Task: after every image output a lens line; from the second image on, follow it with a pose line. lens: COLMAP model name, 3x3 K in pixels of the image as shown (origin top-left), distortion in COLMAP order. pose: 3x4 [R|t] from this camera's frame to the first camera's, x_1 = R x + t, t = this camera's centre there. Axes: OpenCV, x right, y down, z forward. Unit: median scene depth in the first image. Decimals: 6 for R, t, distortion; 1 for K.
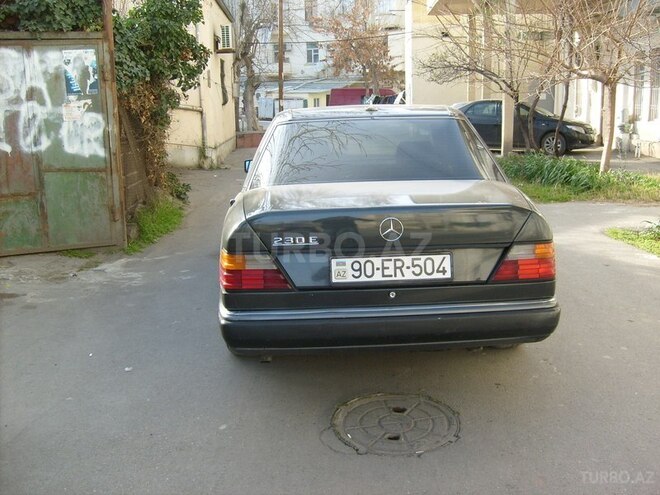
lens RADIAL K [[667.7, 0, 330.0], [0, 667.7, 247.5], [0, 0, 1]] dist [-0.133334, 0.098612]
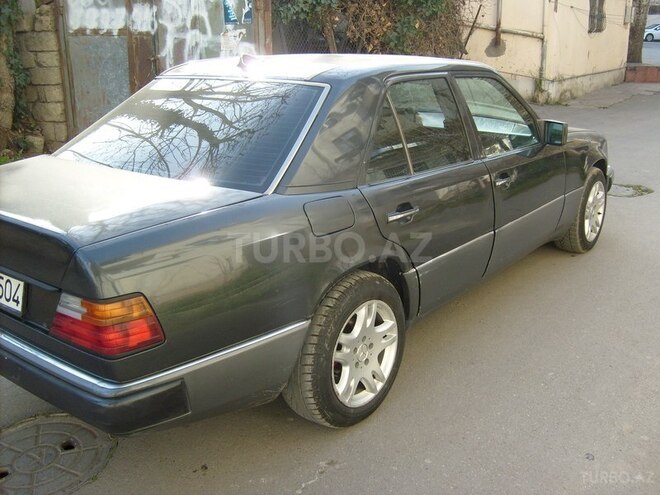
lens RADIAL K [[667.7, 0, 330.0], [0, 667.7, 247.5], [0, 0, 1]] dist [-0.133334, 0.098612]
pose [[0.786213, 0.210954, -0.580833, 0.381263], [-0.140282, 0.976316, 0.164706, -0.086538], [0.601822, -0.048013, 0.797186, 0.272480]]
